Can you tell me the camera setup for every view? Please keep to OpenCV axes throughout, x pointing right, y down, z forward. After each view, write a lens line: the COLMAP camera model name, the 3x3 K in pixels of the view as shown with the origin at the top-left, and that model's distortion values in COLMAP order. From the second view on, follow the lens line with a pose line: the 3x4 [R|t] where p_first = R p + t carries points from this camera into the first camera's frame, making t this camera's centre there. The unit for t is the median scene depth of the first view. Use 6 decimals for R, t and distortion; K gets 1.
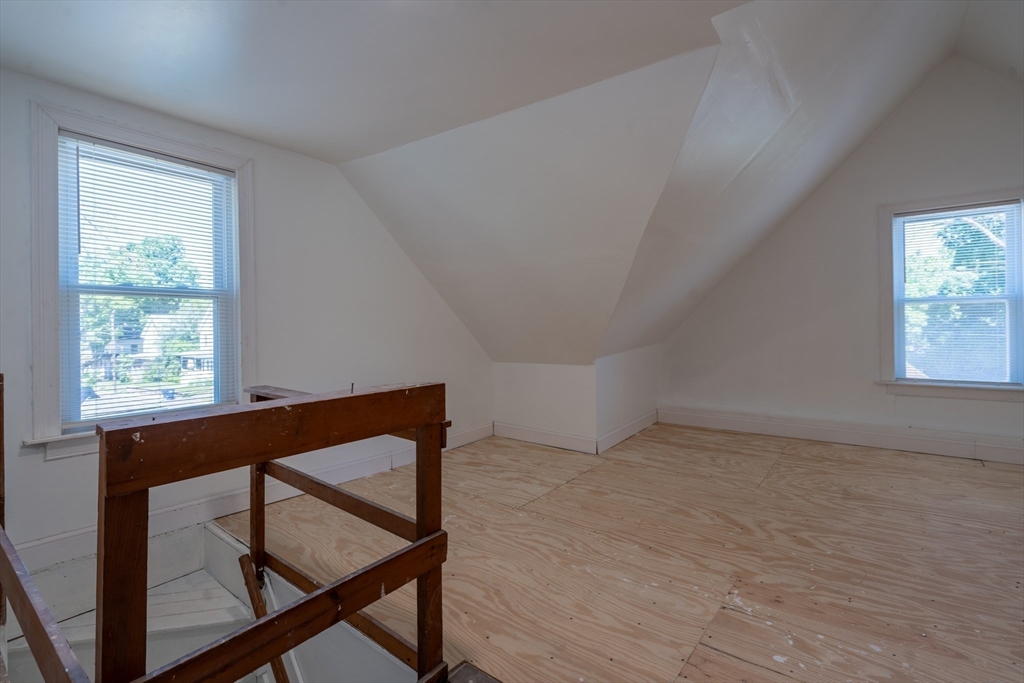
lens RADIAL K [[471.4, 0, 510.0], [0, 471.4, 333.1], [0, 0, 1]] dist [-0.003989, 0.000534]
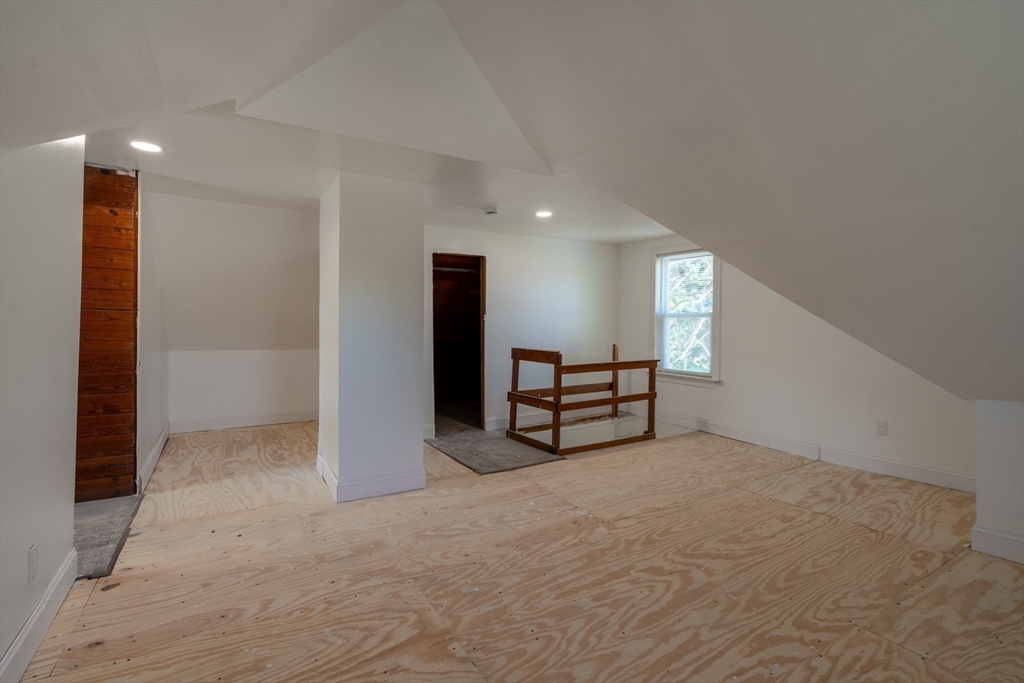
lens RADIAL K [[471.4, 0, 508.6], [0, 471.4, 335.4], [0, 0, 1]] dist [-0.003989, 0.000534]
pose [[-0.355258, 0.030720, -0.934263, 1.507926], [-0.024668, 0.998804, 0.042222, -0.057834], [0.934443, 0.038046, -0.354075, 0.980257]]
